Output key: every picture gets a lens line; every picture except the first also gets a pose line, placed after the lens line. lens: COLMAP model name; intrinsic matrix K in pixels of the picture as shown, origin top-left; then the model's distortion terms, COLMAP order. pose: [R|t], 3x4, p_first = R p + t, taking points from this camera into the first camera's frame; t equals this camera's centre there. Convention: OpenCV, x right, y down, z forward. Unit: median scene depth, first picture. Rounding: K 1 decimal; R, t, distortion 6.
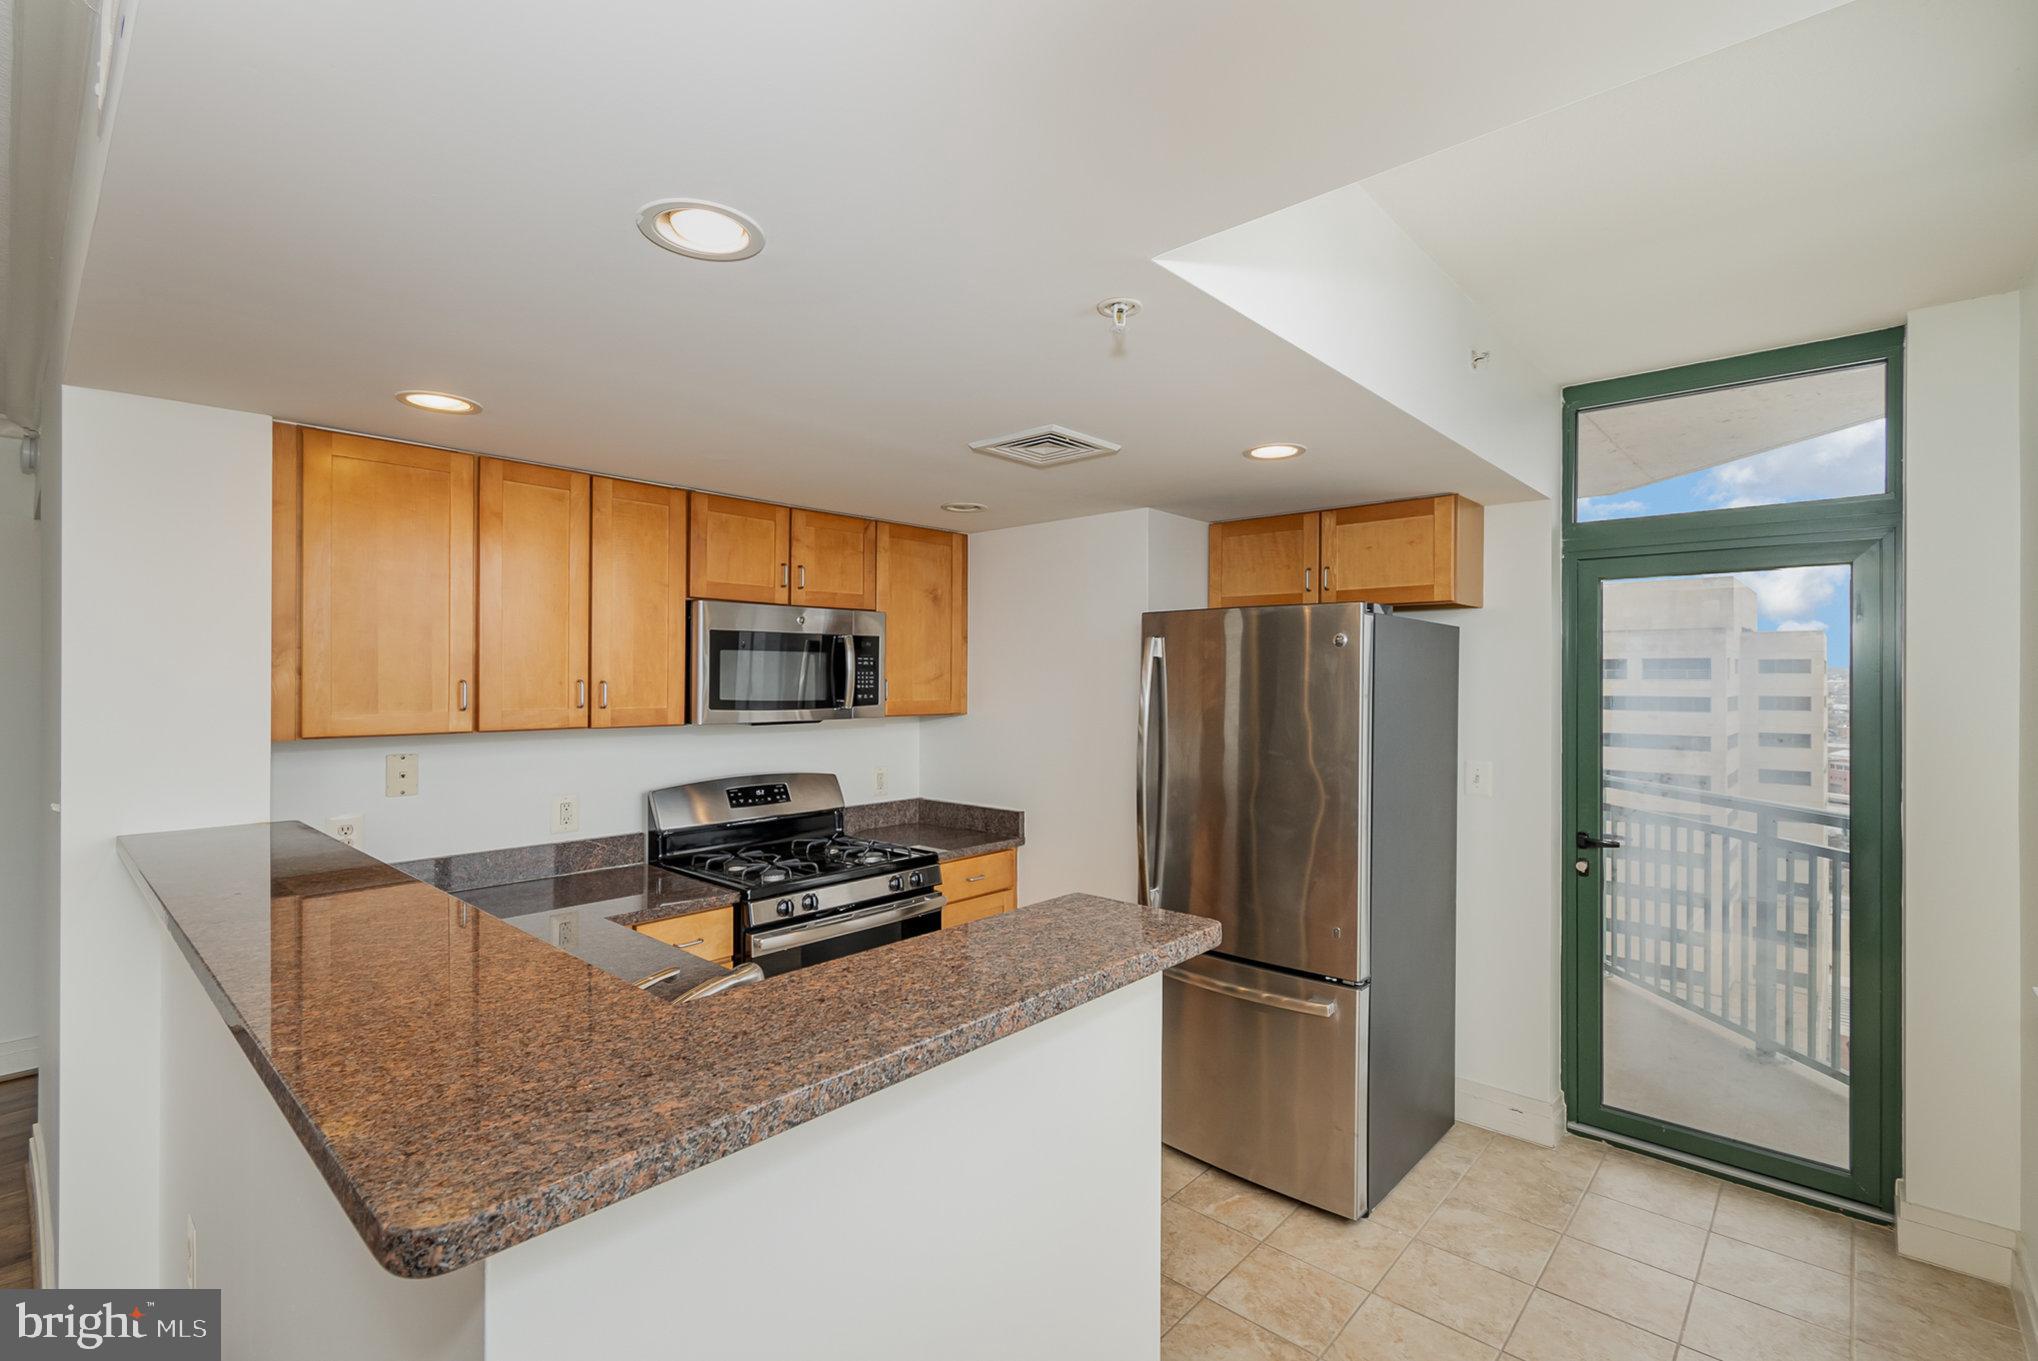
lens RADIAL K [[932.6, 0, 1019.0], [0, 932.6, 680.5], [0, 0, 1]] dist [0.001760, -0.000382]
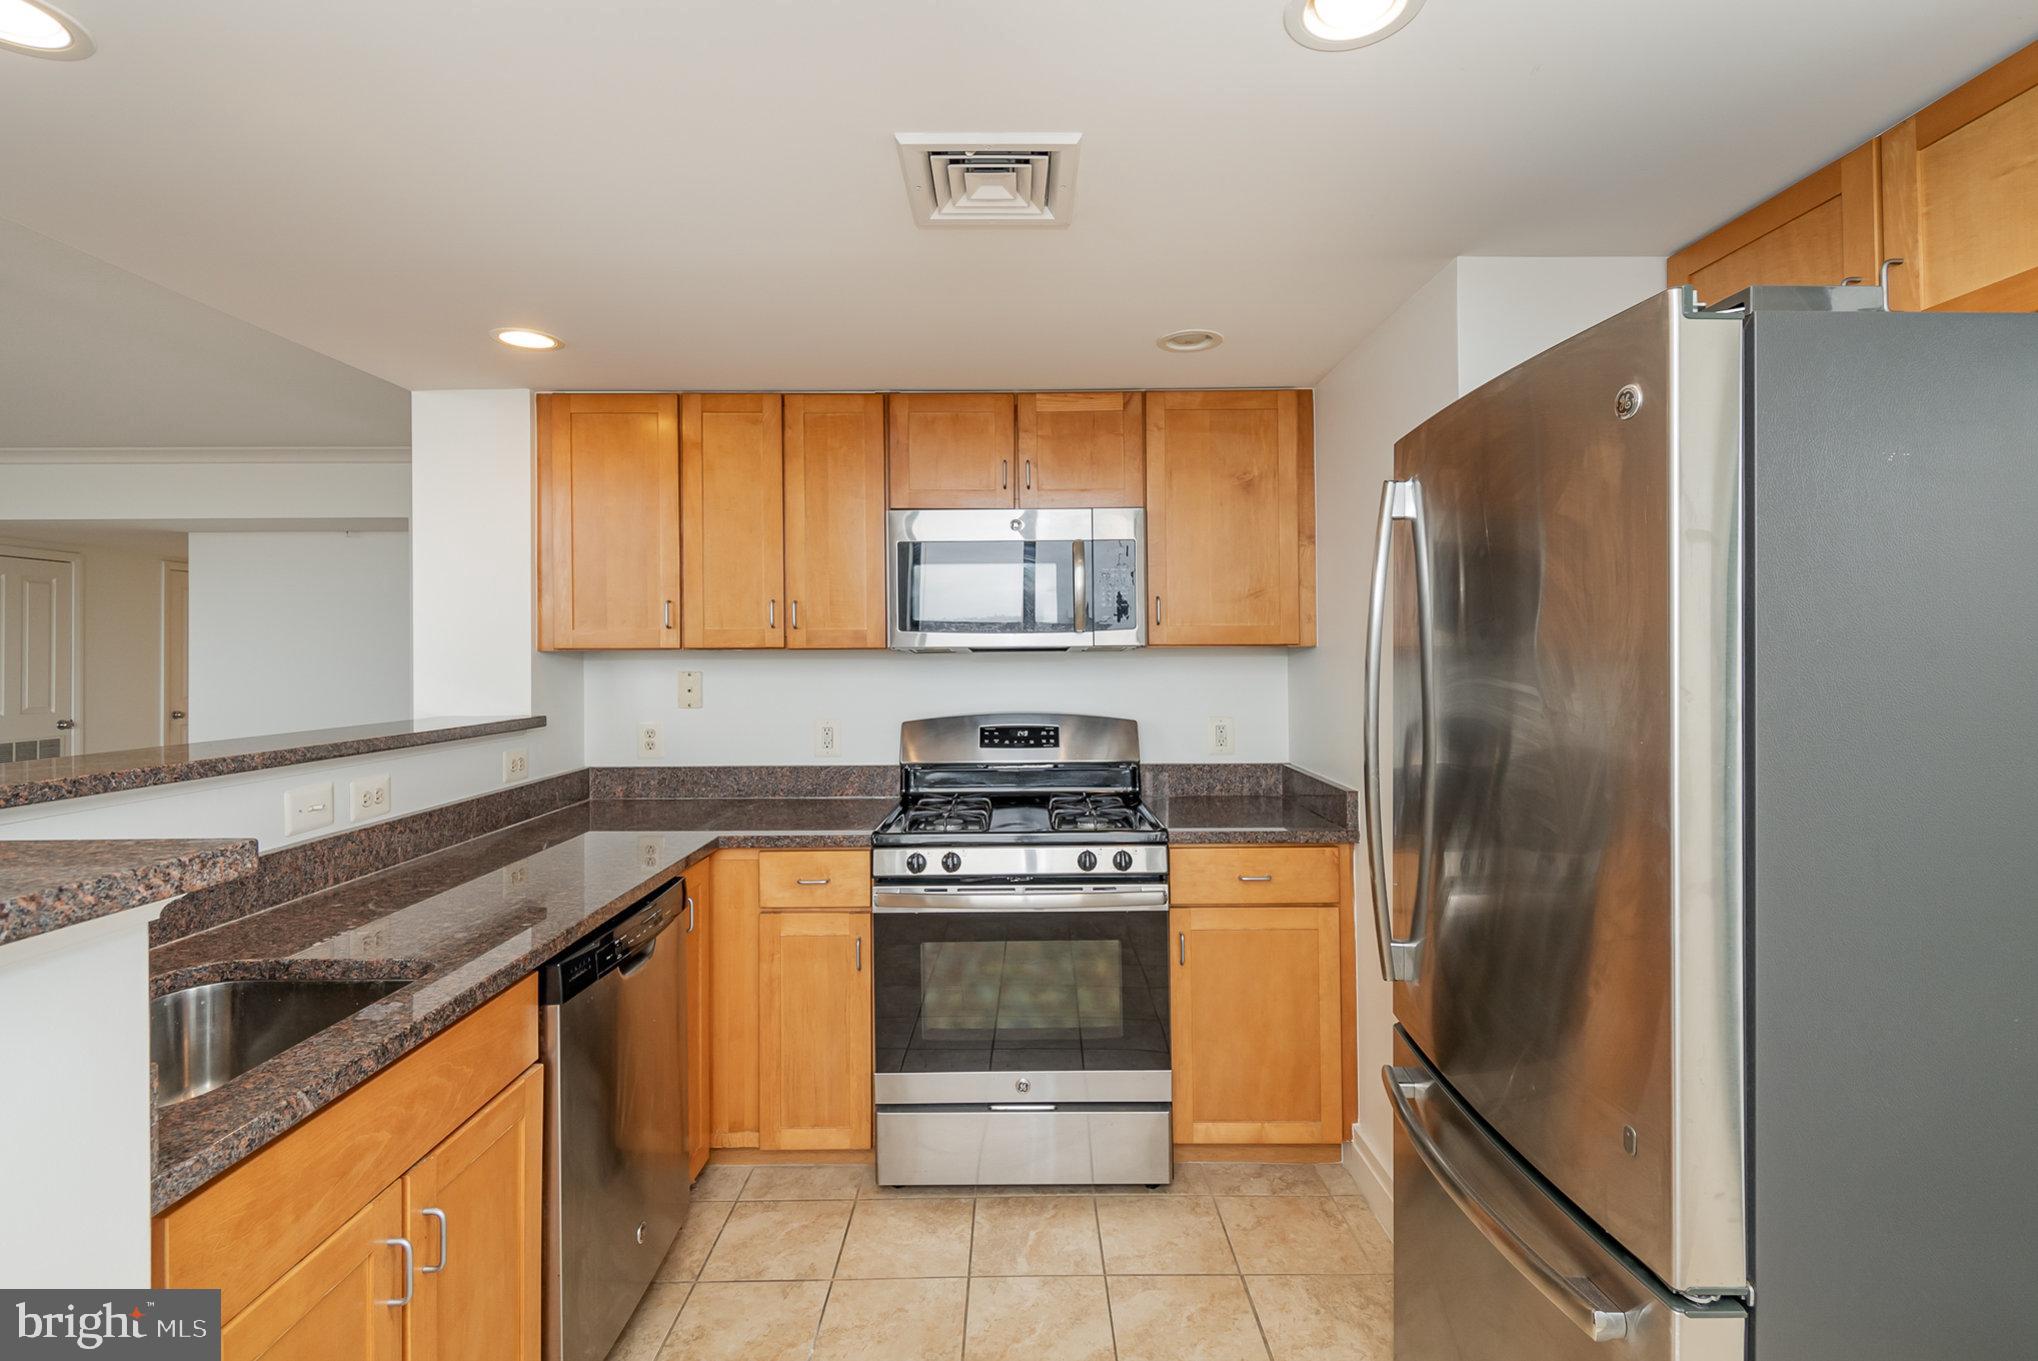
lens RADIAL K [[929.9, 0, 1023.6], [0, 929.9, 645.1], [0, 0, 1]] dist [0.001886, -0.000780]
pose [[0.675477, -0.013718, -0.737253, 0.384239], [0.004599, 0.999886, -0.014391, 0.054370], [0.737367, 0.006330, 0.675463, 0.451230]]
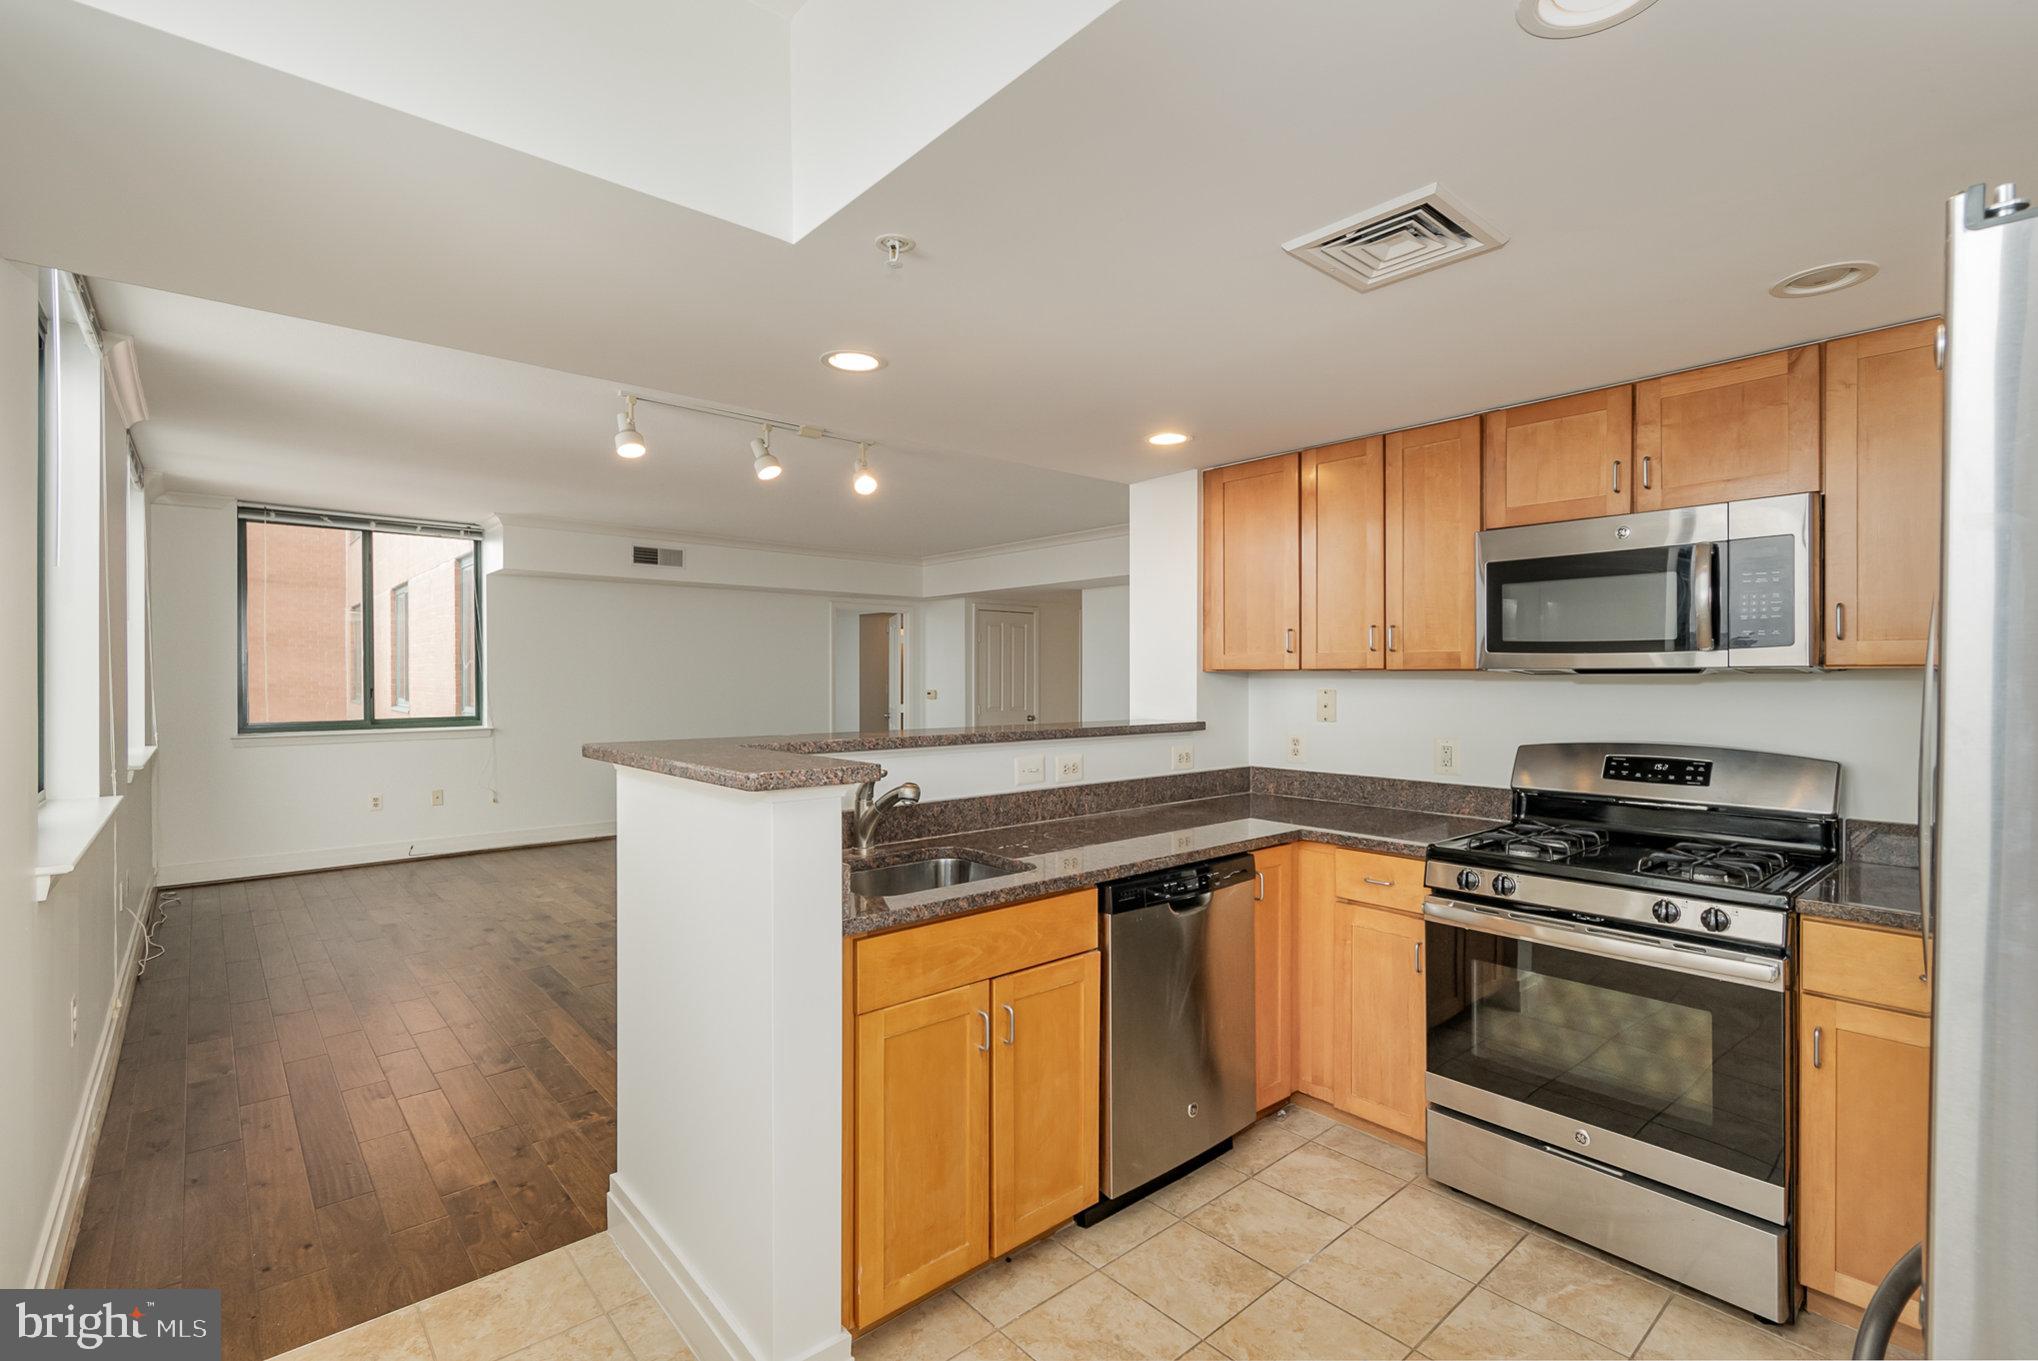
lens RADIAL K [[915.9, 0, 1019.0], [0, 915.9, 680.5], [0, 0, 1]] dist [-0.001407, -0.000528]
pose [[-0.118219, 0.001902, -0.992986, 0.558158], [-0.005435, 0.999982, 0.002563, 0.054696], [0.992973, 0.005699, -0.118206, 0.613926]]
